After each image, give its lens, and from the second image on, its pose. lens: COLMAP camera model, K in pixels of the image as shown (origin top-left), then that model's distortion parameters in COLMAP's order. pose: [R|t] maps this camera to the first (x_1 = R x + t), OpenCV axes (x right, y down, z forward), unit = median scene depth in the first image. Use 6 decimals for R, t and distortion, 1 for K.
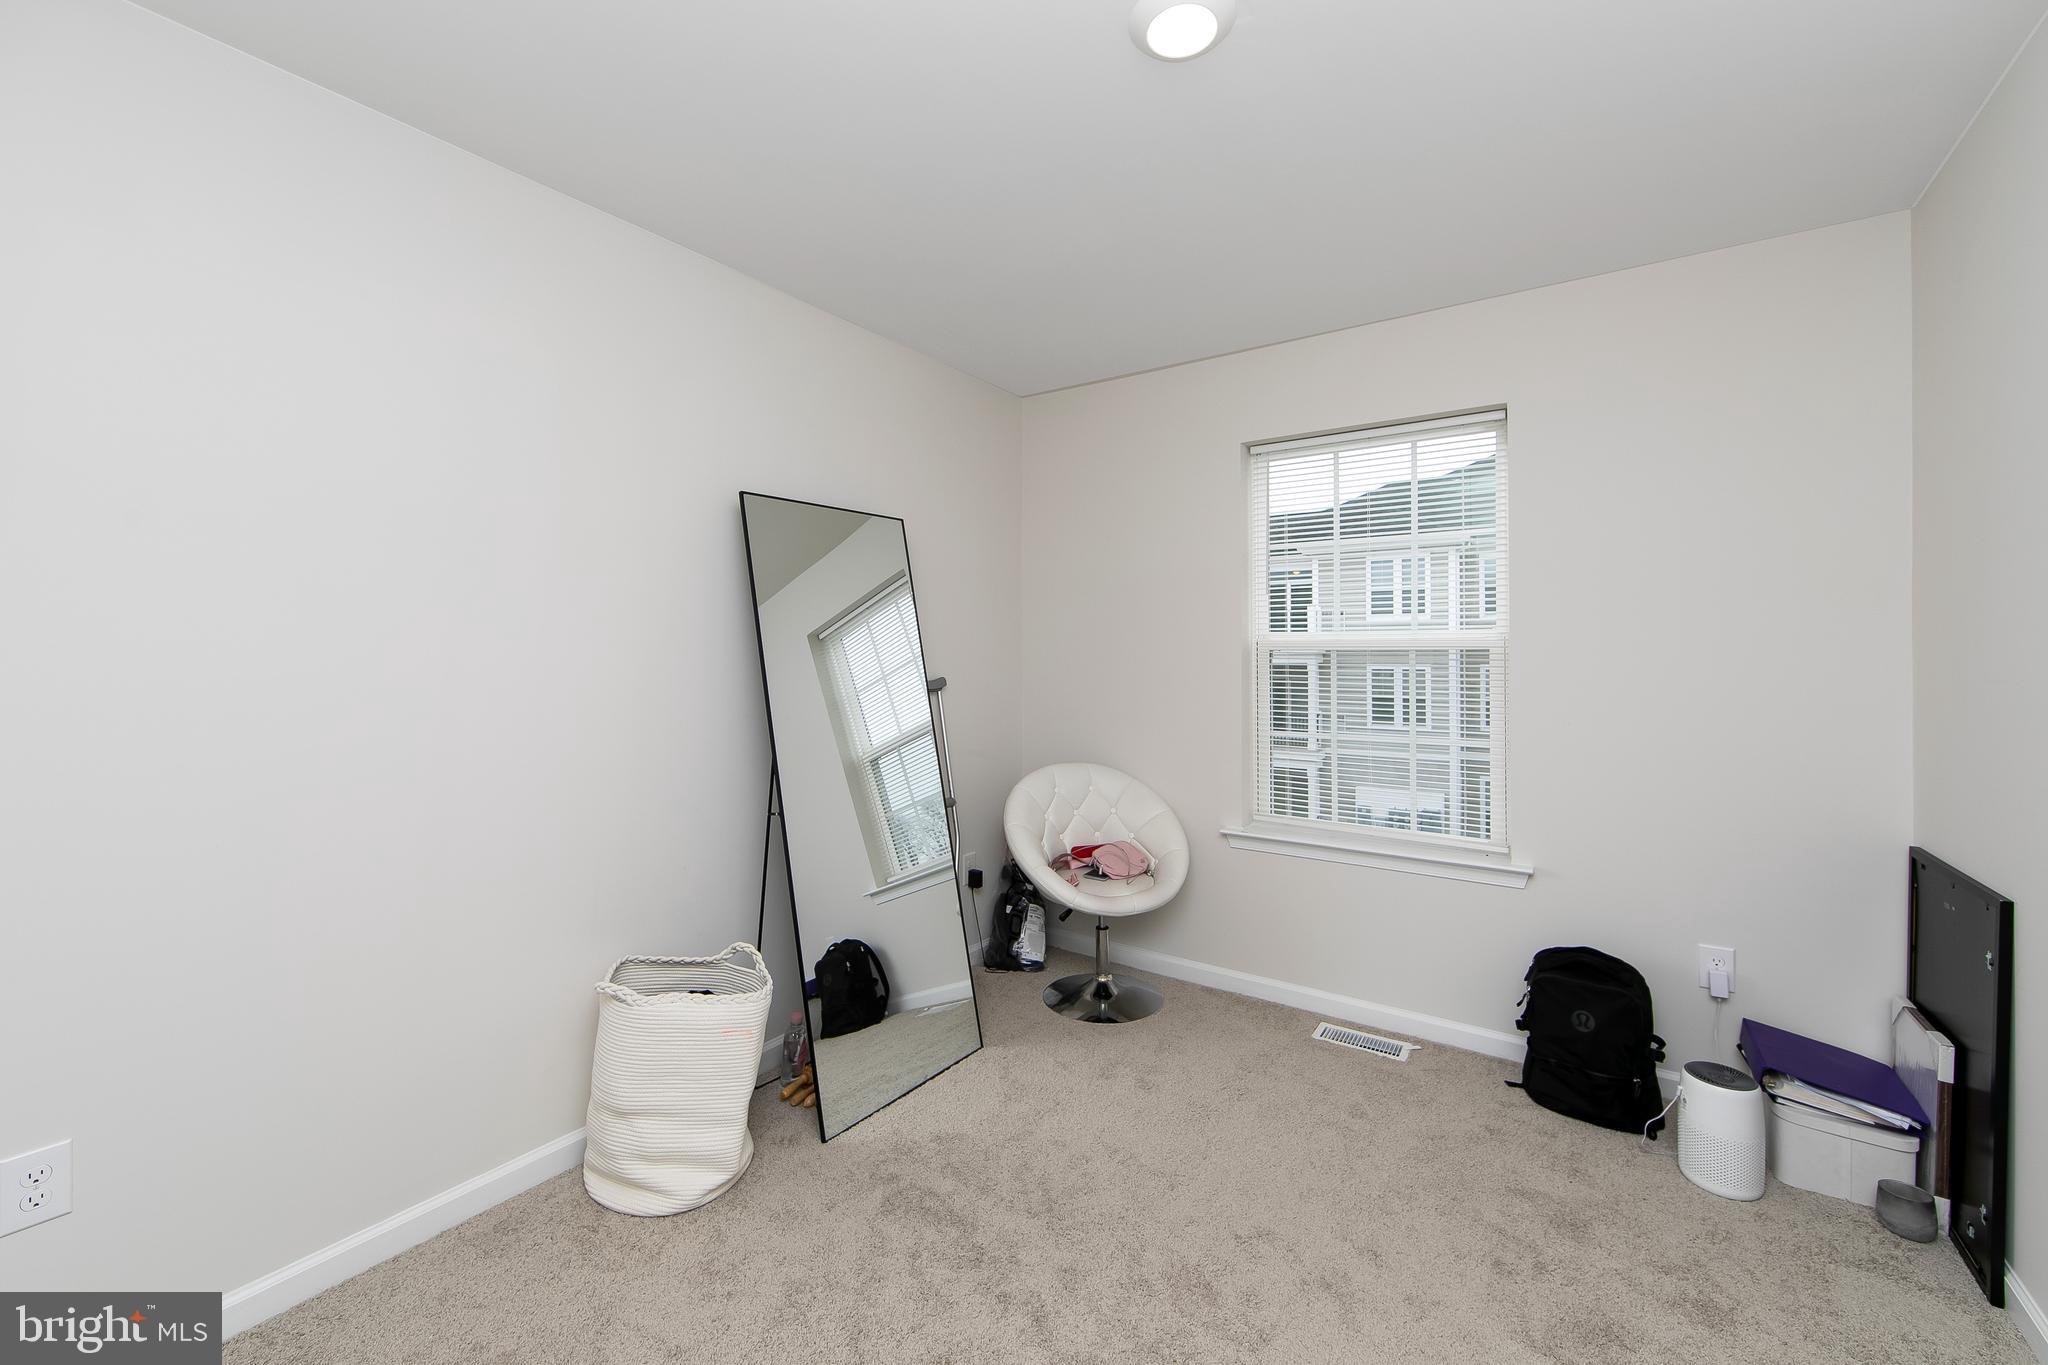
lens RADIAL K [[813.2, 0, 1038.3], [0, 813.2, 657.4], [0, 0, 1]] dist [-0.001435, 0.000007]
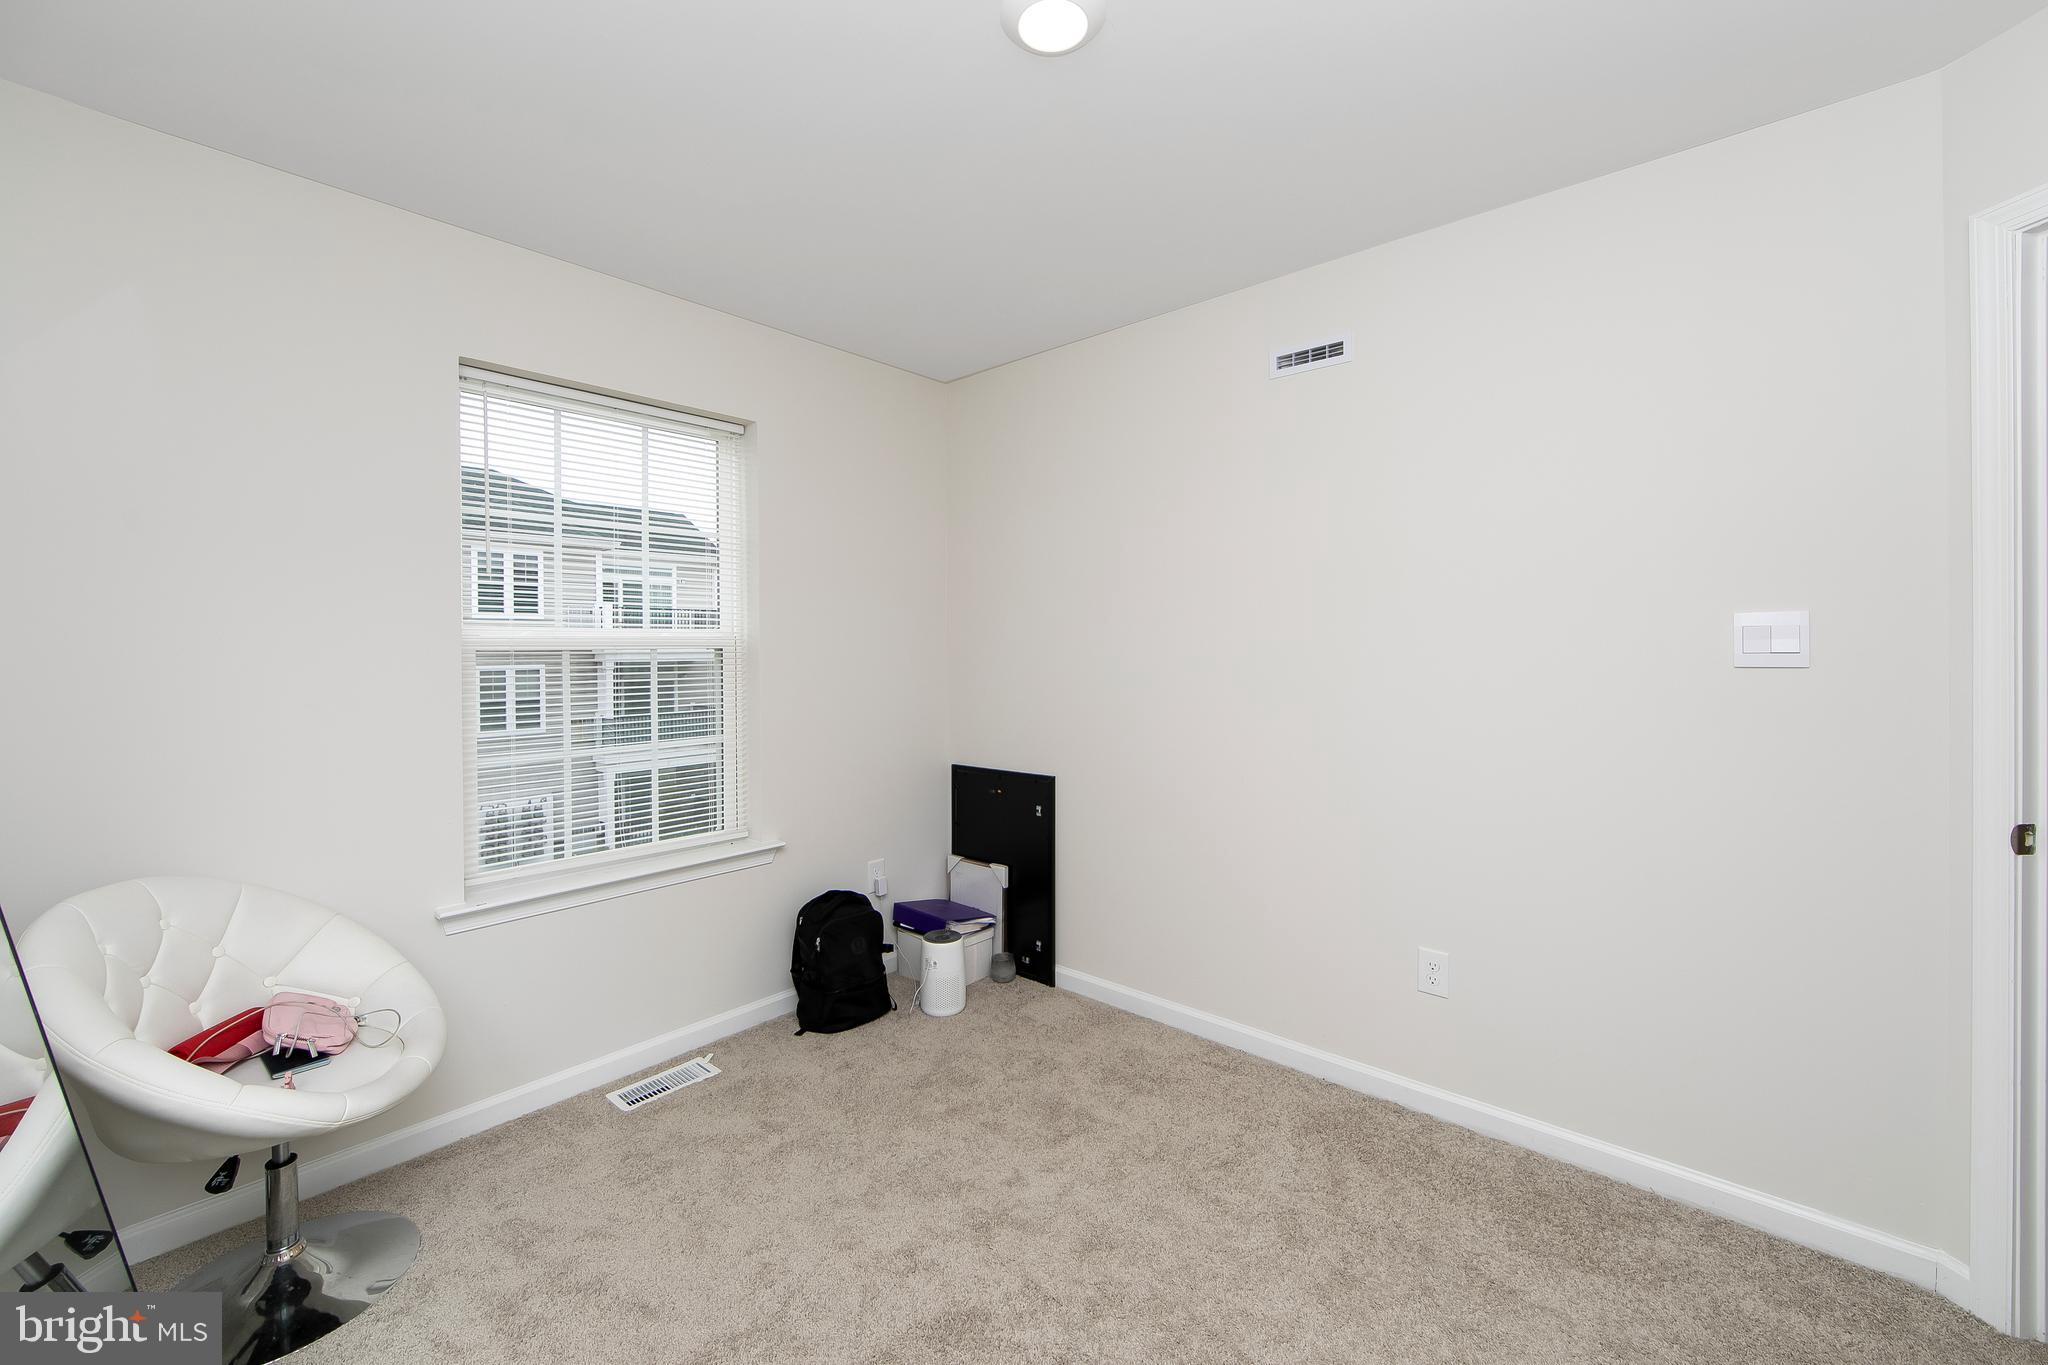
lens RADIAL K [[796.8, 0, 1025.6], [0, 796.8, 651.9], [0, 0, 1]] dist [-0.027662, -0.000128]
pose [[0.115826, -0.003404, 0.993264, -0.434792], [0.014648, 0.999891, 0.001719, -0.001321], [-0.993161, 0.014350, 0.115863, 0.515686]]
